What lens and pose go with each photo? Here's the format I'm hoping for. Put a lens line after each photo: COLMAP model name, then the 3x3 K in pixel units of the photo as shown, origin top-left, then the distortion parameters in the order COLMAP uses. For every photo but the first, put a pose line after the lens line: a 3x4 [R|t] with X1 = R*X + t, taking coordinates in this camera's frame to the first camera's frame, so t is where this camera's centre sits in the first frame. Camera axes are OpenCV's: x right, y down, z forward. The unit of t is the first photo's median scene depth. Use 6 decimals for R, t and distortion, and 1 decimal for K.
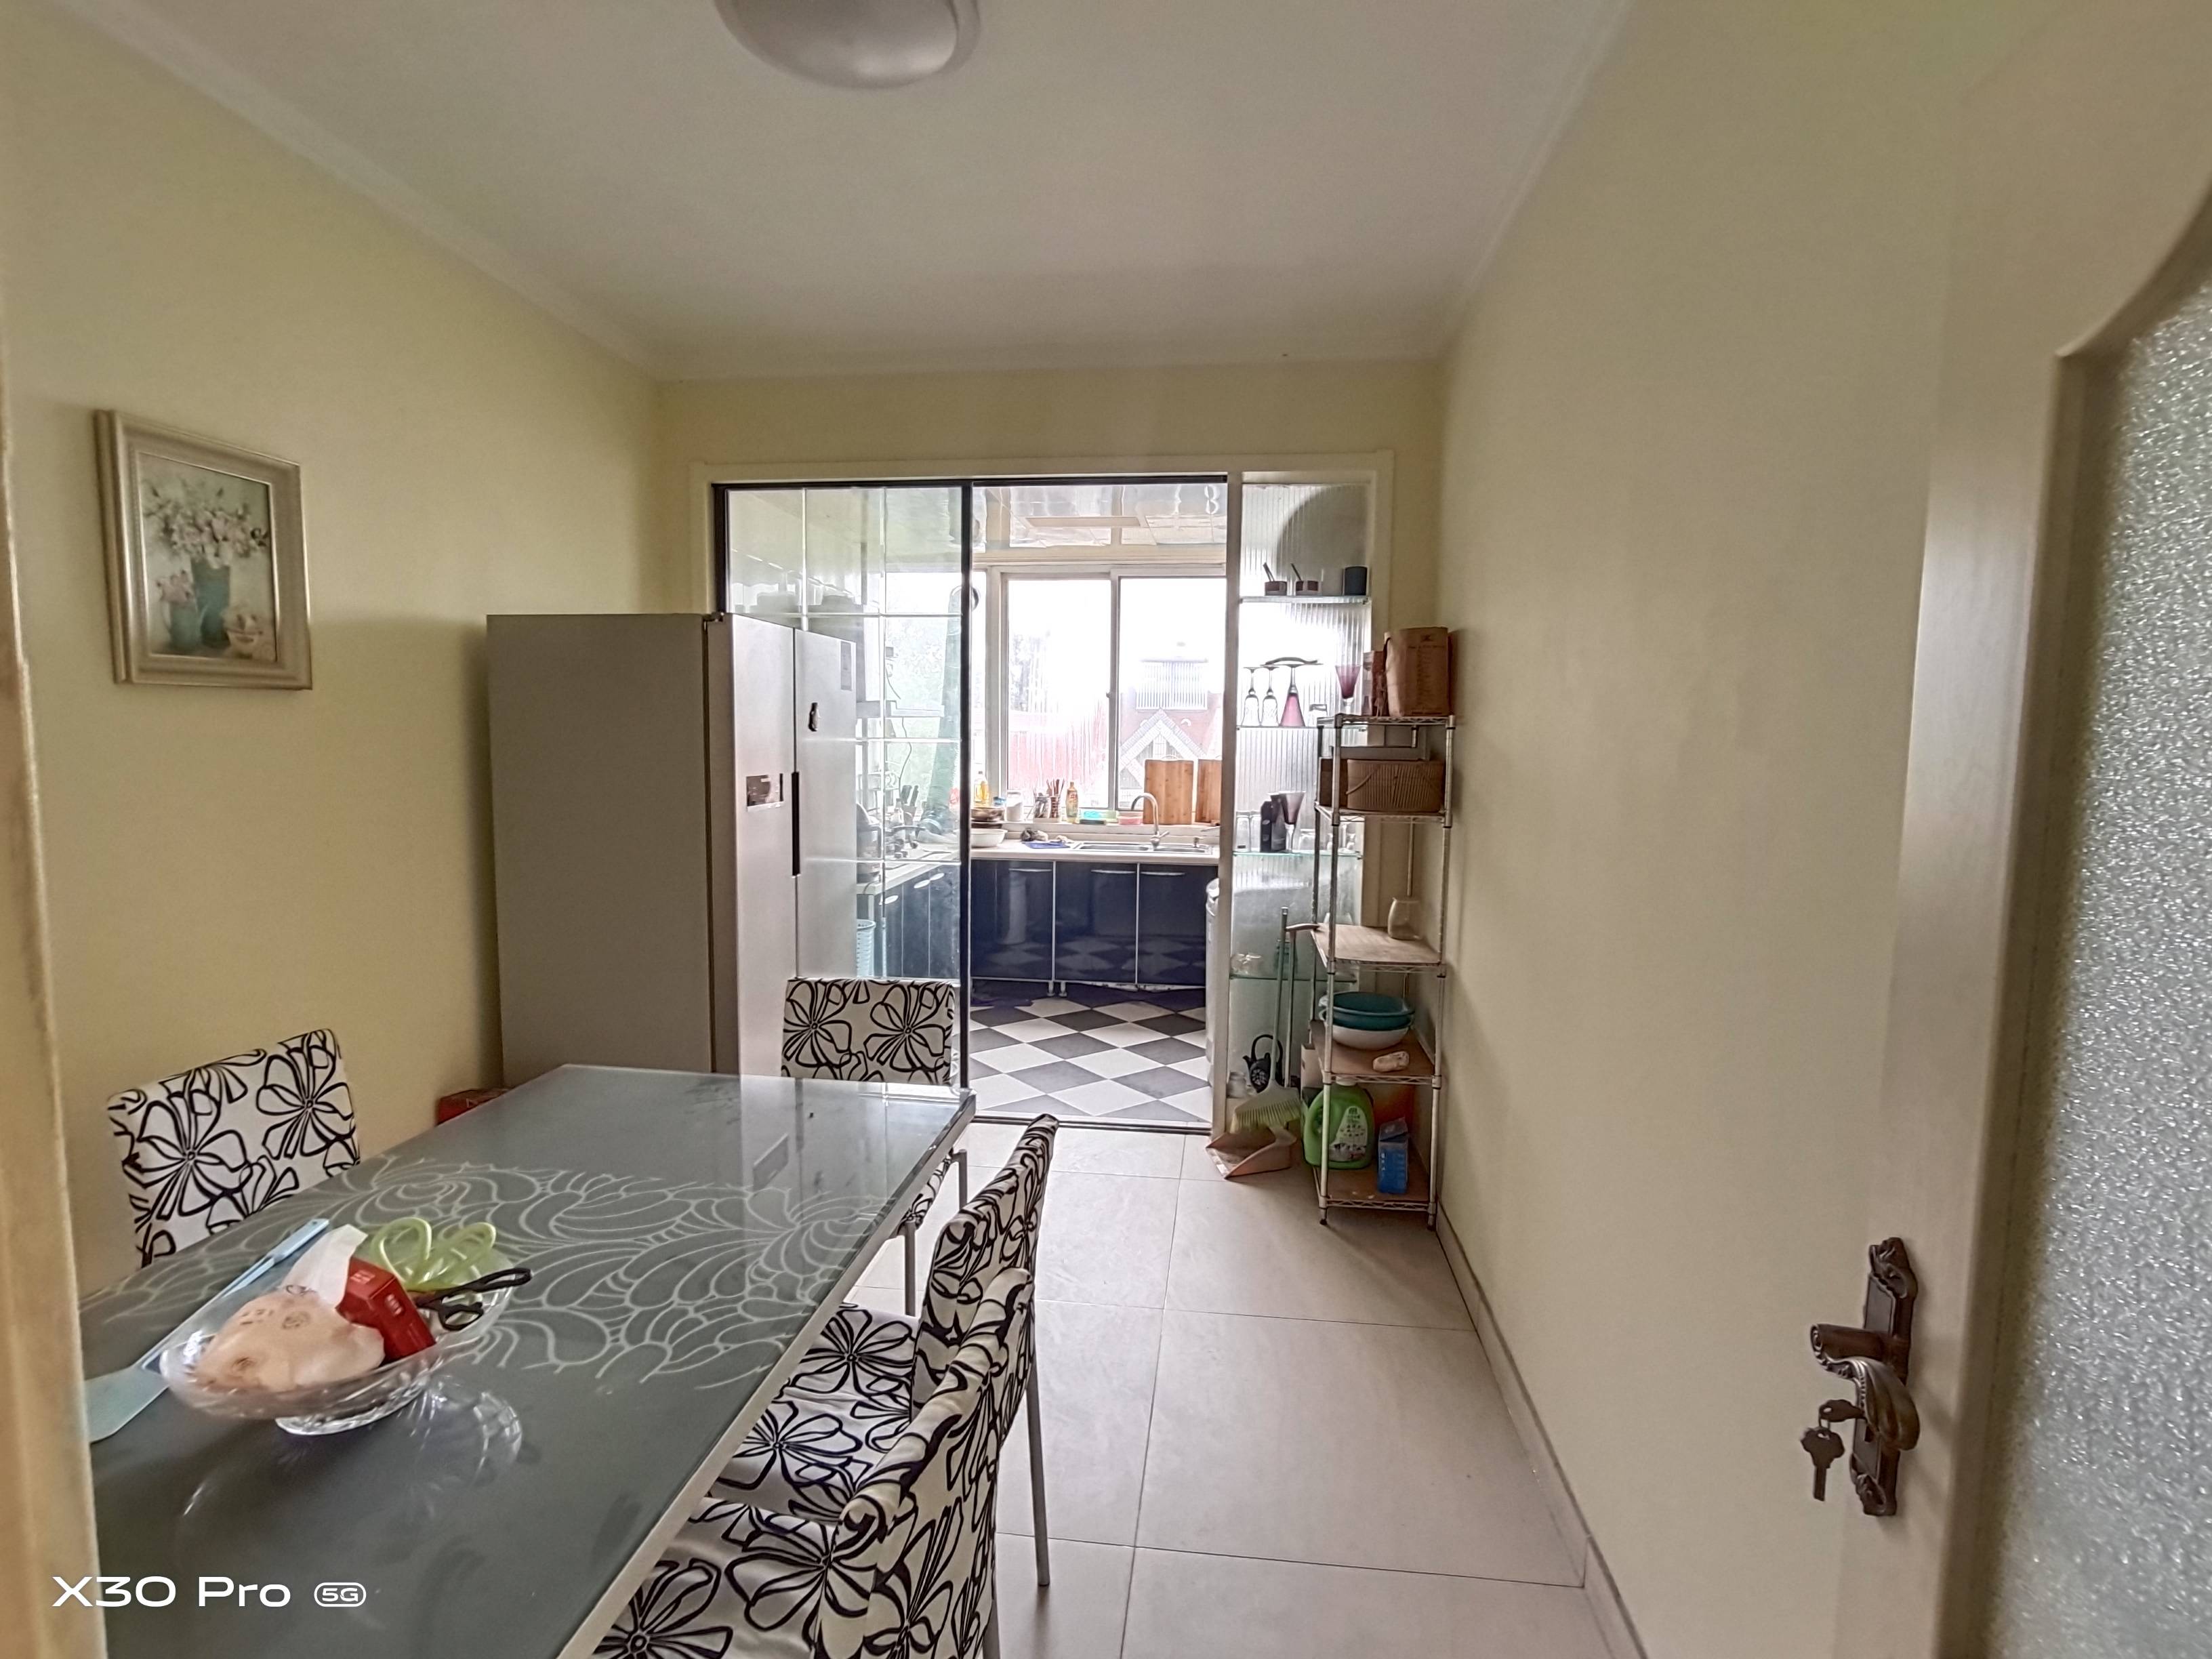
lens RADIAL K [[1082.5, 0, 1106.0], [0, 1082.5, 829.5], [0, 0, 1]] dist [-0.019537, 0.009767]
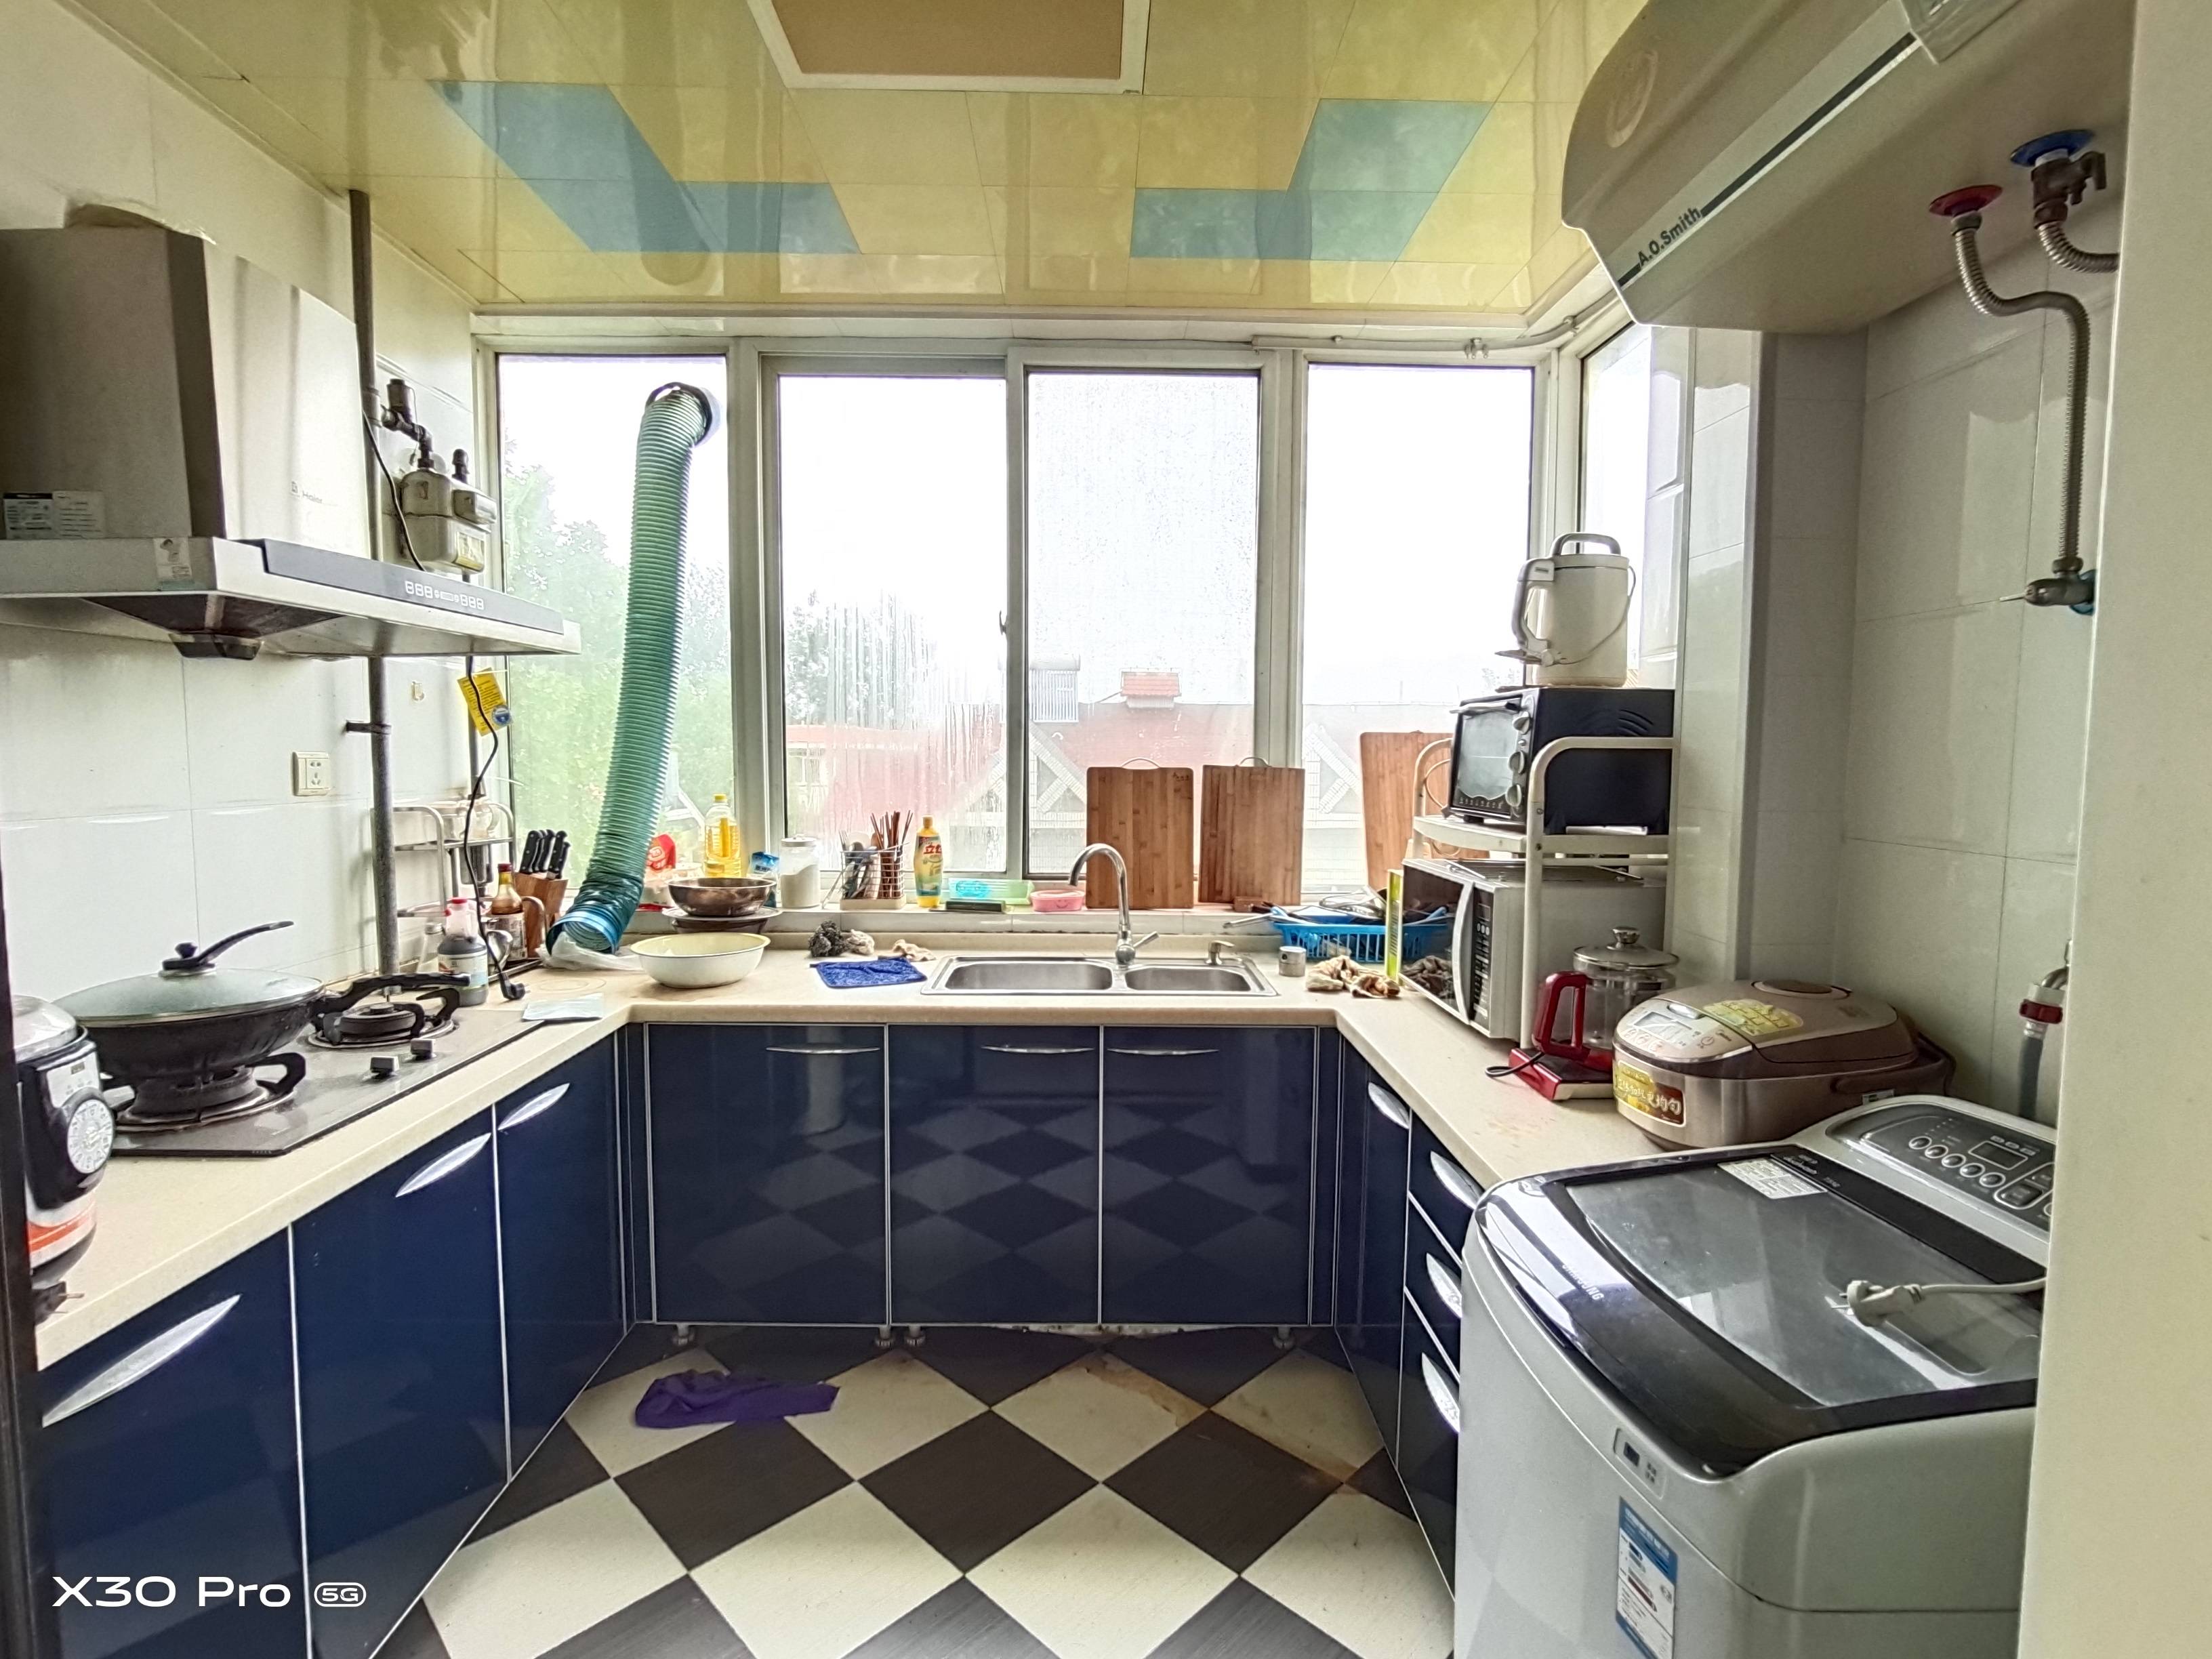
lens RADIAL K [[1082.5, 0, 1106.0], [0, 1082.5, 829.5], [0, 0, 1]] dist [-0.019537, 0.009767]
pose [[0.992234, -0.016082, 0.123339, -0.035264], [0.018039, 0.999728, -0.014763, -0.082941], [-0.123068, 0.016873, 0.992255, 1.442502]]
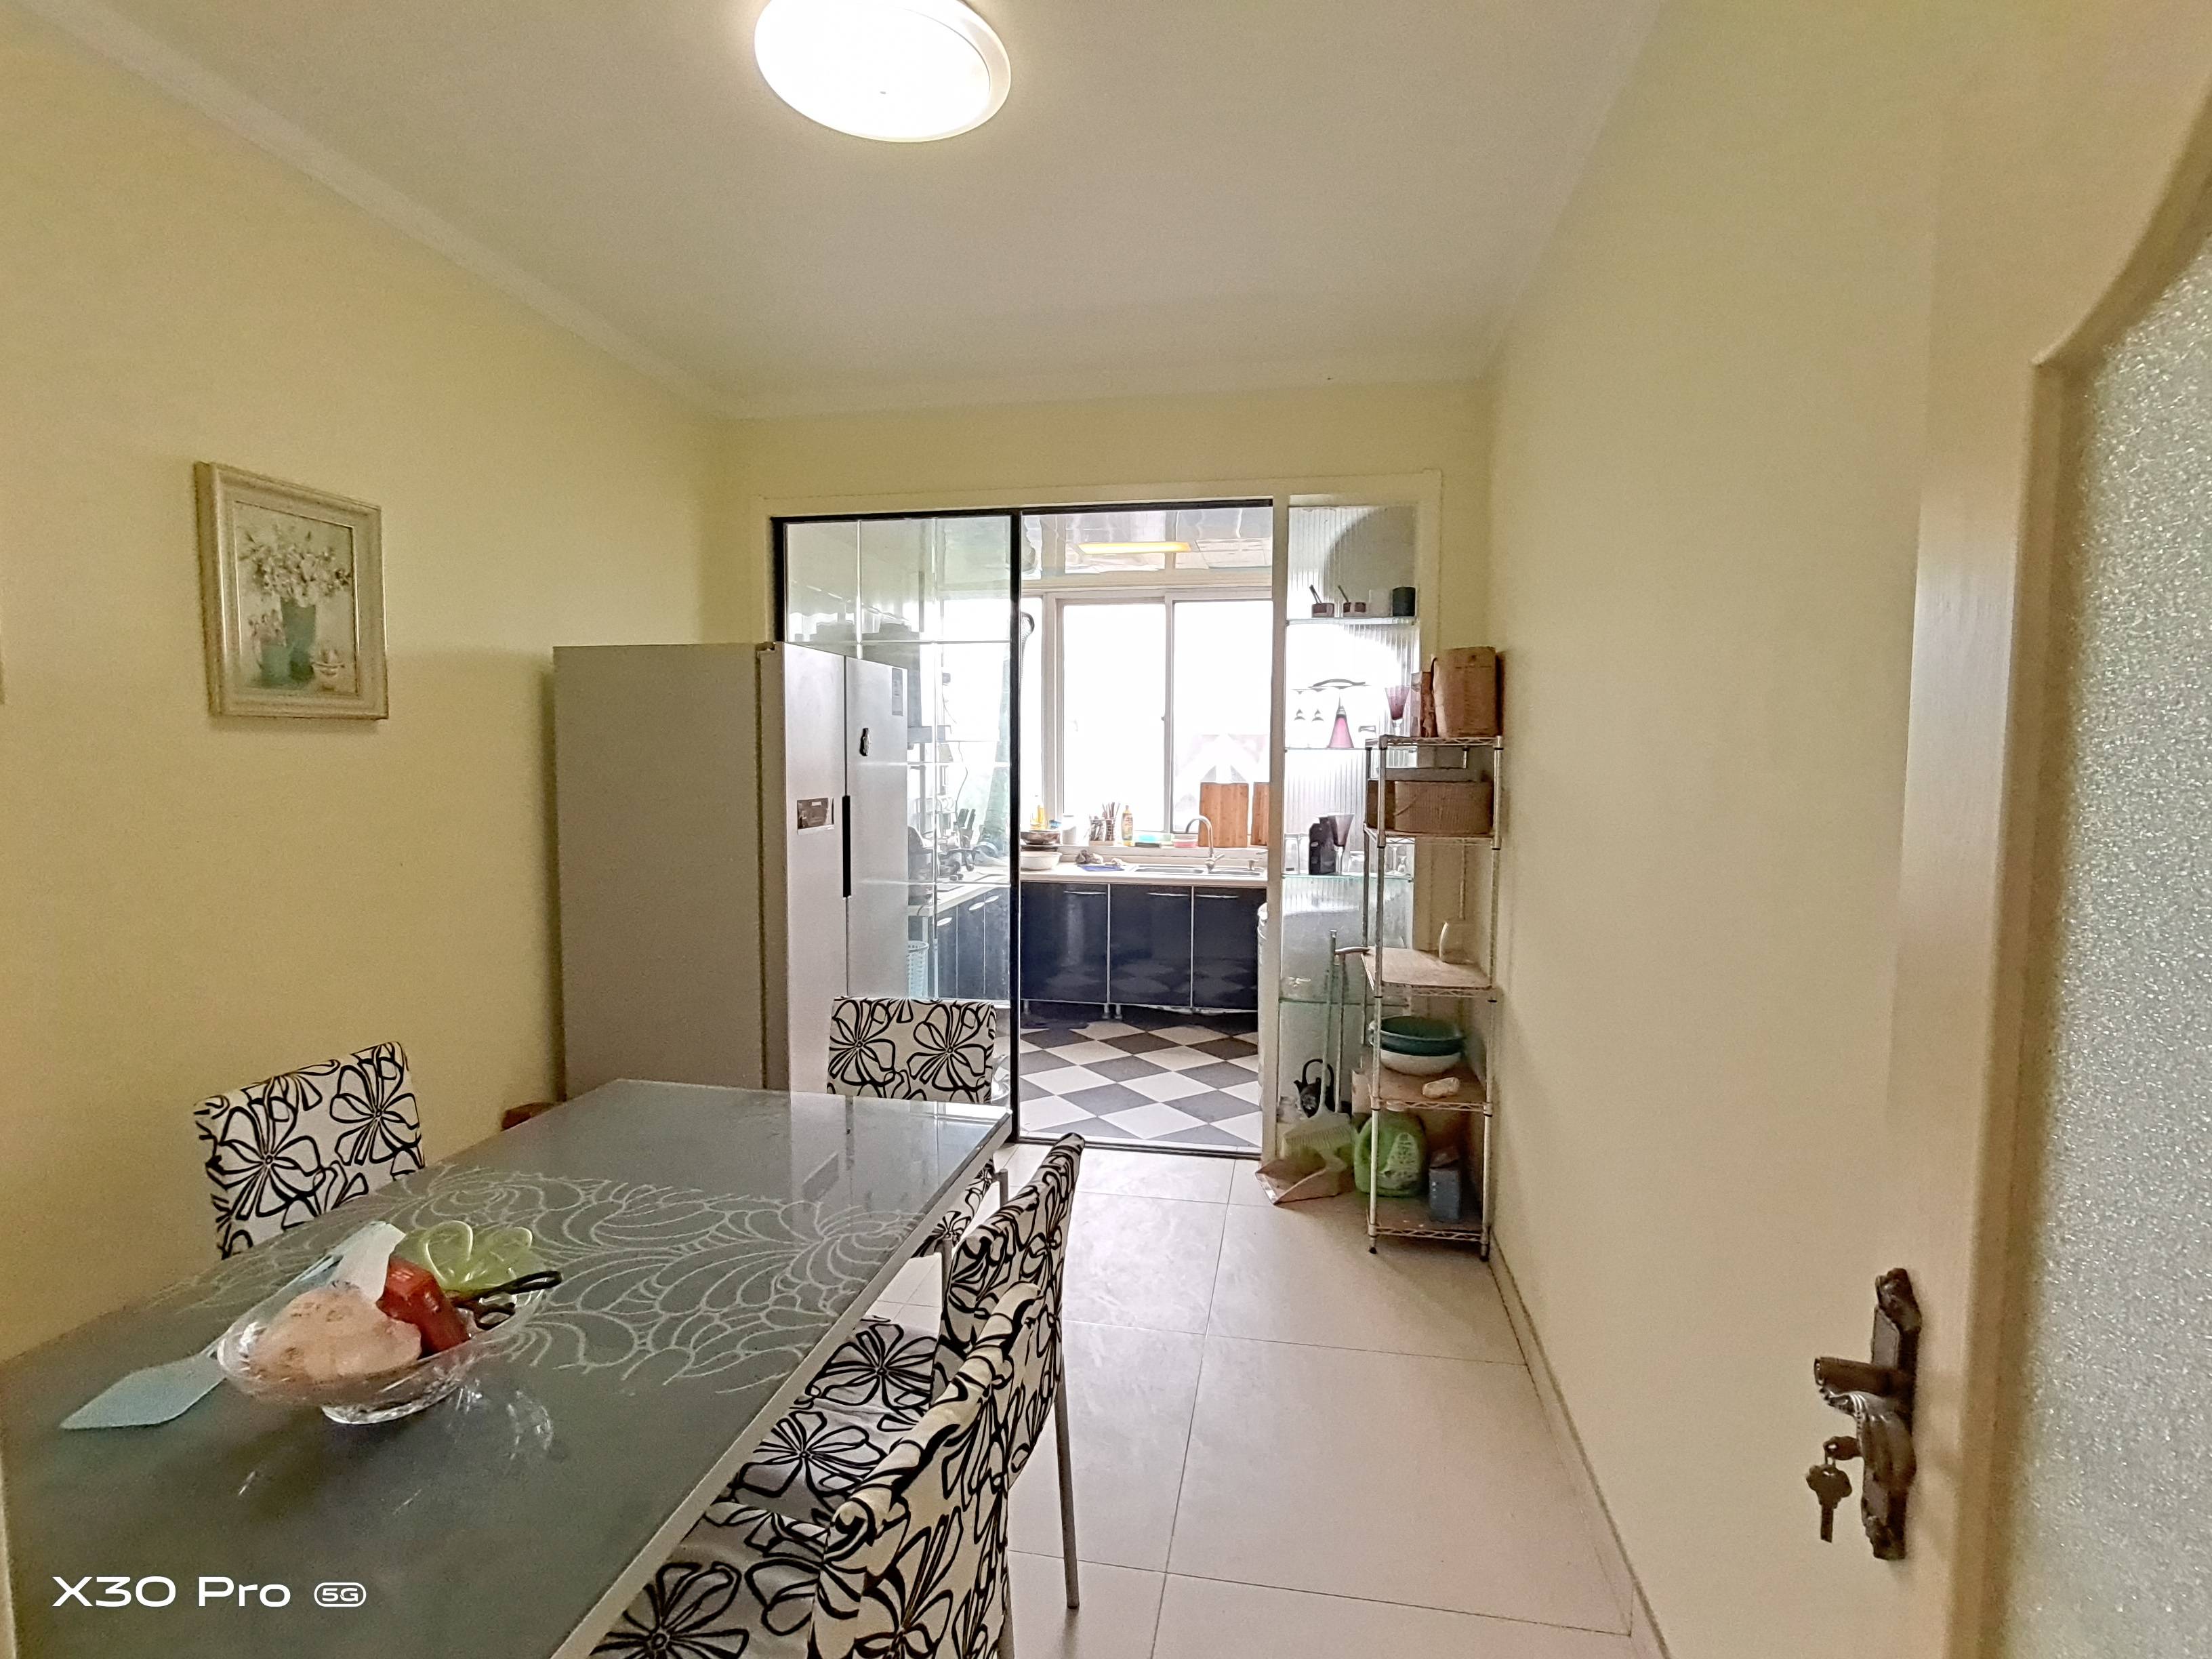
lens RADIAL K [[1082.5, 0, 1106.0], [0, 1082.5, 829.5], [0, 0, 1]] dist [-0.019537, 0.009767]
pose [[0.997913, -0.002290, -0.064534, 0.036578], [0.000875, 0.999759, -0.021951, 0.002082], [0.064568, 0.021848, 0.997674, -0.009215]]
